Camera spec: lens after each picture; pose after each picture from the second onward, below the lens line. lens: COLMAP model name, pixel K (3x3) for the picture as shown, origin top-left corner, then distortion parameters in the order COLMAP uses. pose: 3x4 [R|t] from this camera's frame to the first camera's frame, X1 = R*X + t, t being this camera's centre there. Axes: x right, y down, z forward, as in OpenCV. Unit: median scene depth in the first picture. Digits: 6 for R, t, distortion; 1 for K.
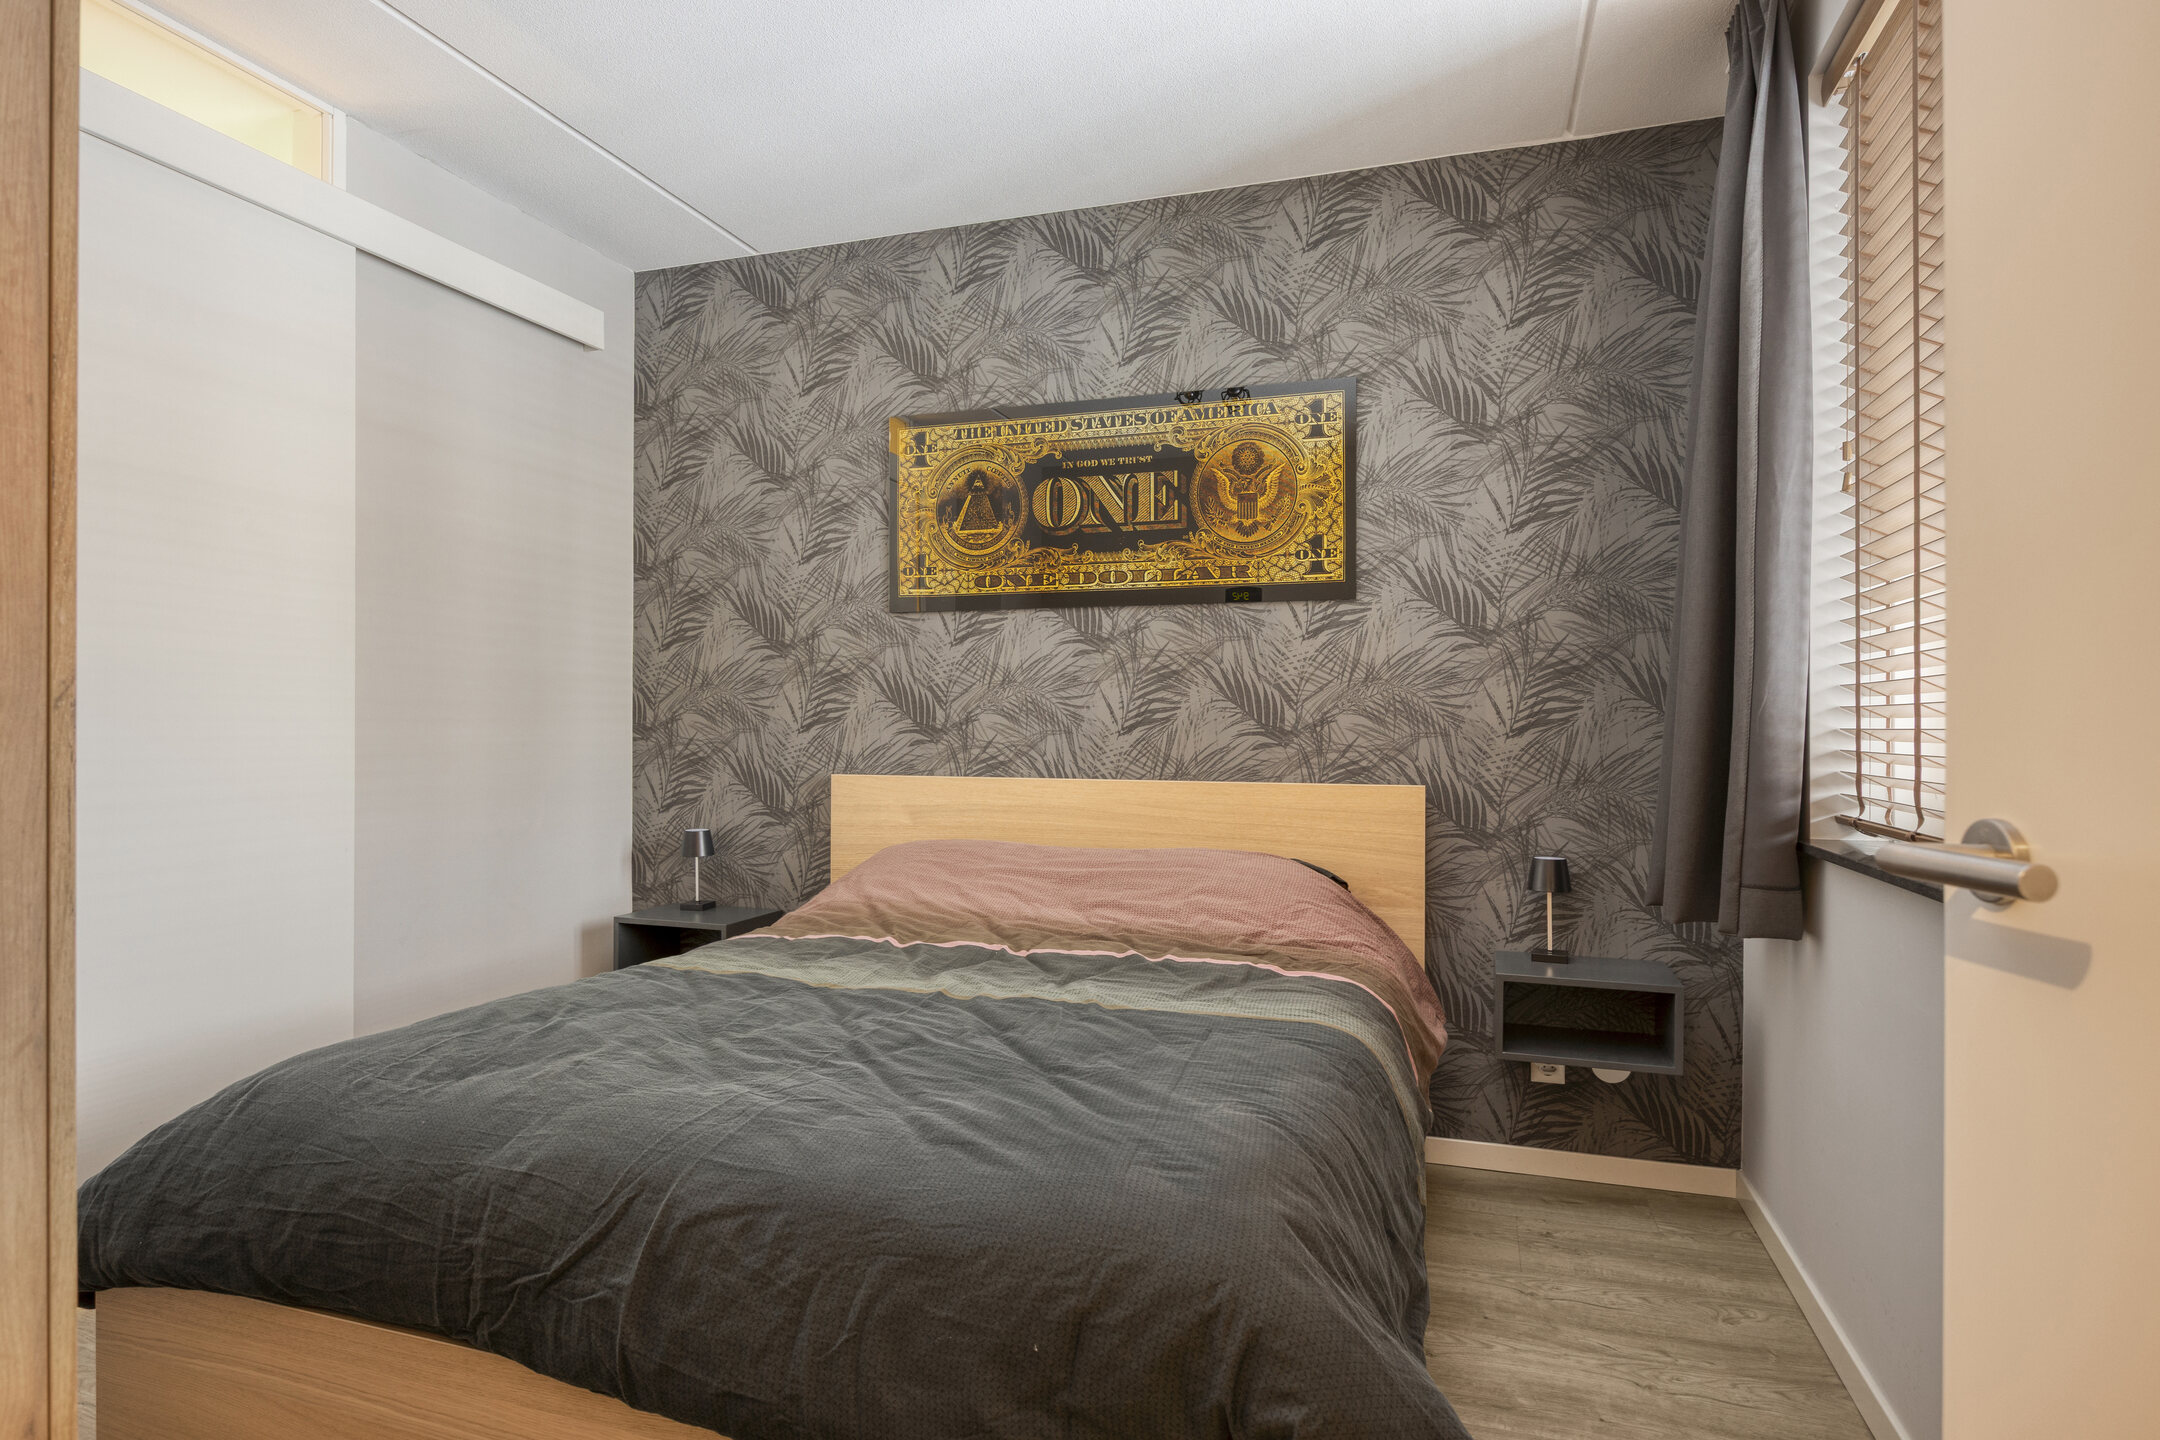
lens RADIAL K [[1189.7, 0, 1080.0], [0, 1189.7, 724.9], [0, 0, 1]] dist [-0.005996, -0.000677]
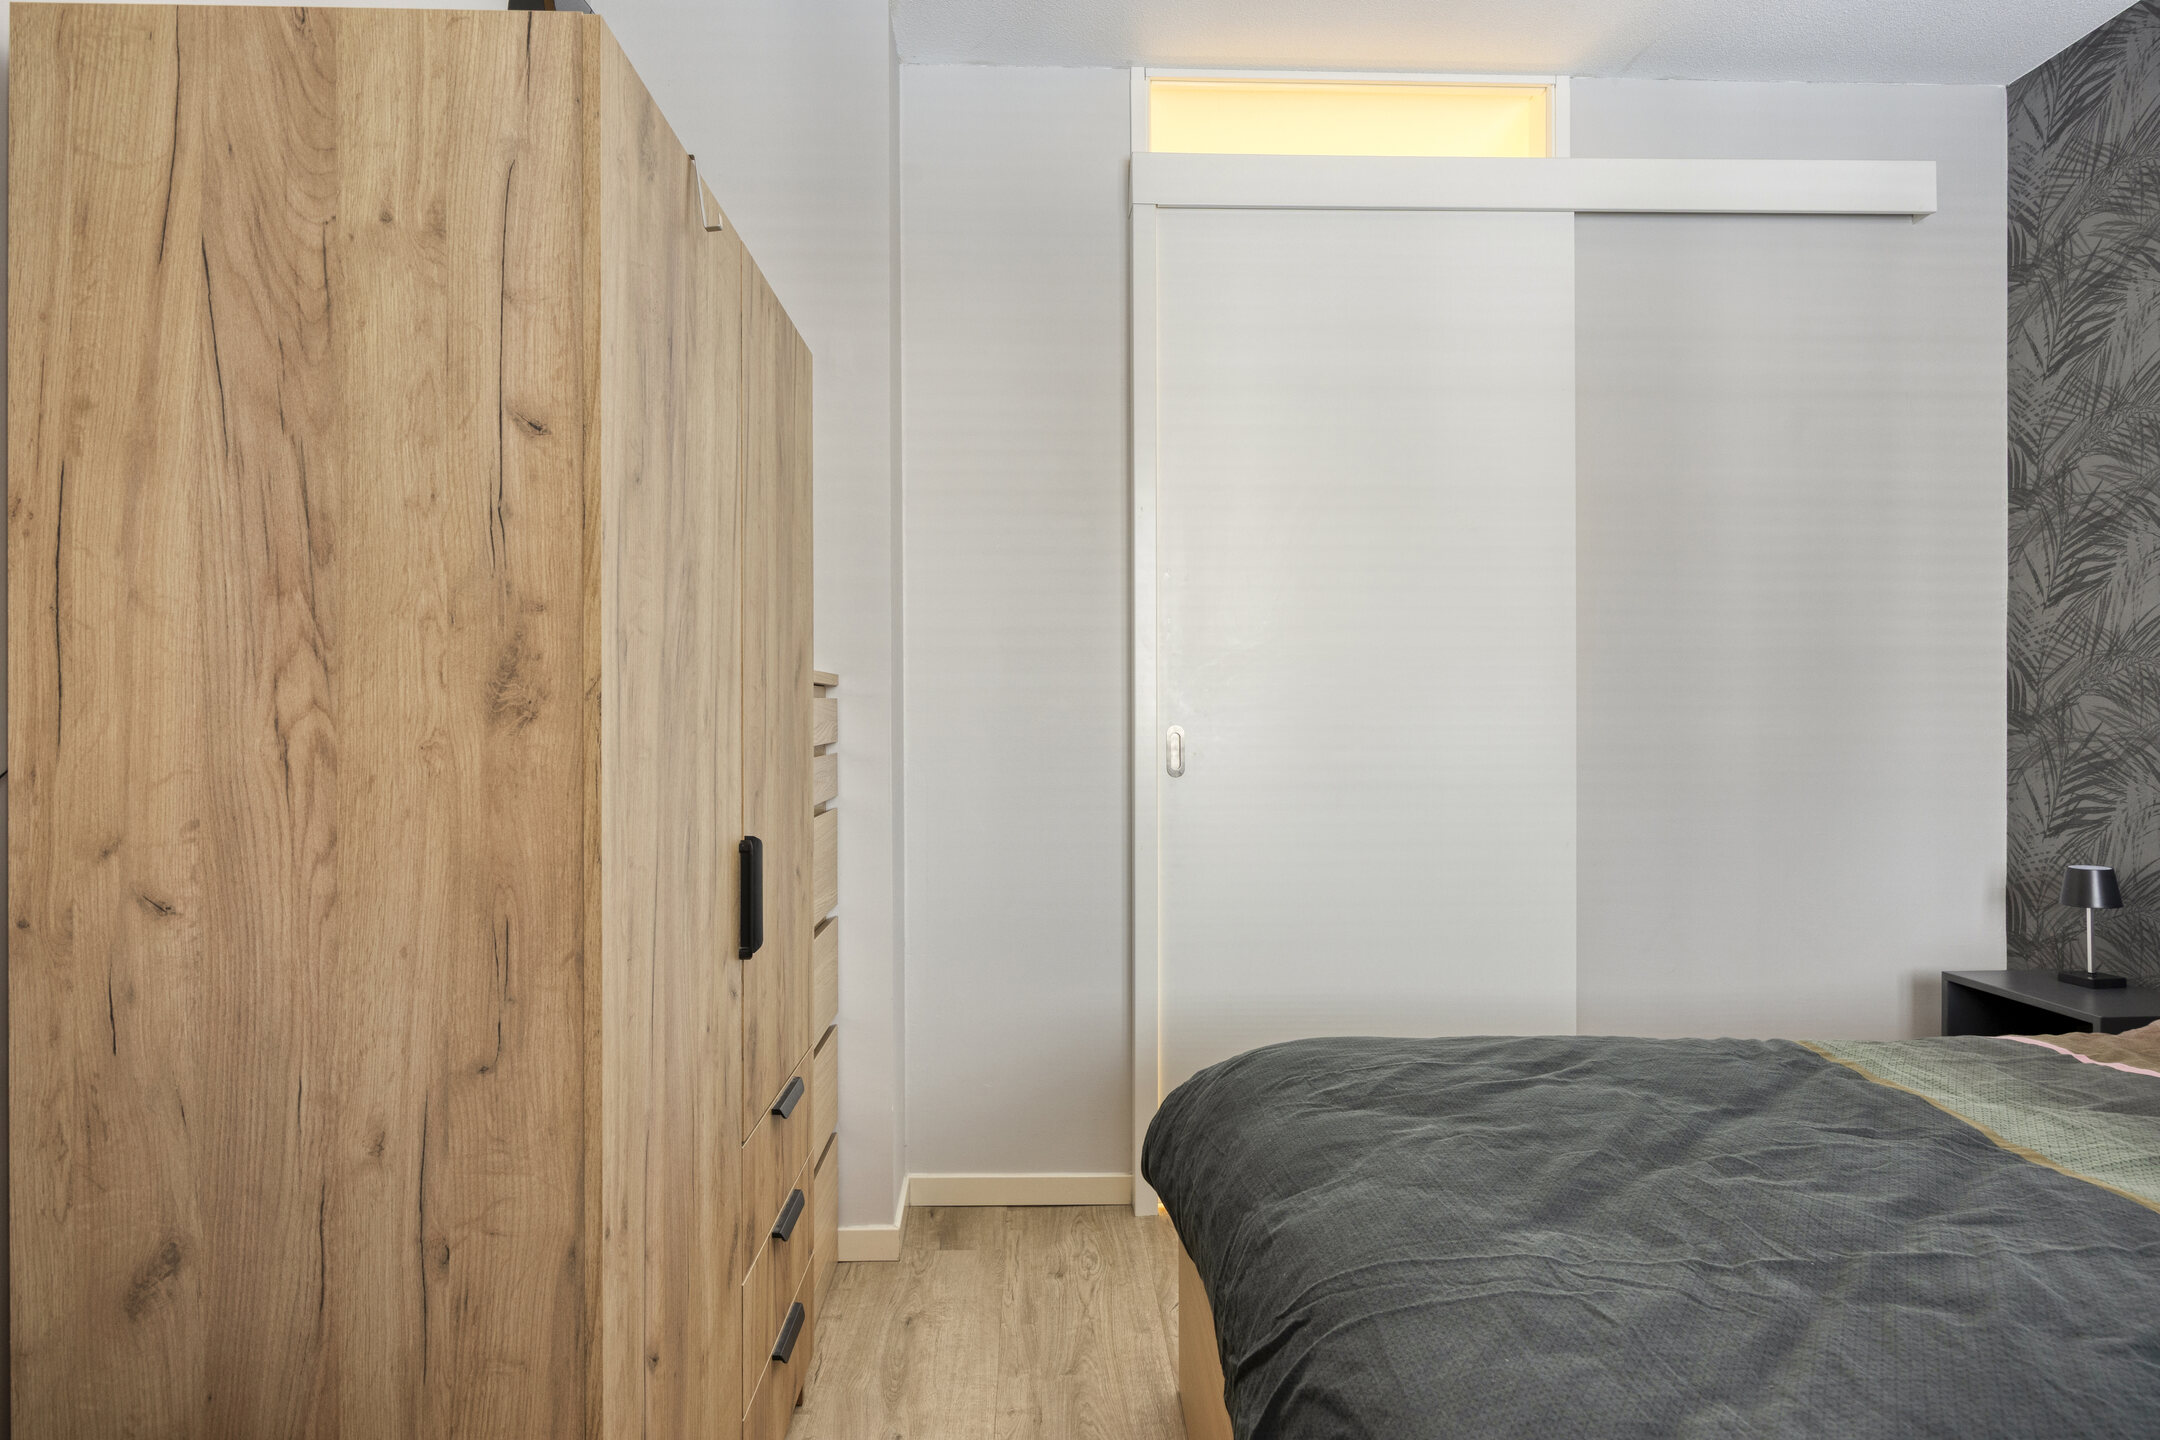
lens RADIAL K [[1189.7, 0, 1080.6], [0, 1189.7, 722.8], [0, 0, 1]] dist [-0.005996, -0.000677]
pose [[0.340280, 0.003184, -0.940319, 0.112483], [0.002991, 0.999986, 0.004469, 0.001314], [0.940319, -0.004333, 0.340266, 0.227188]]
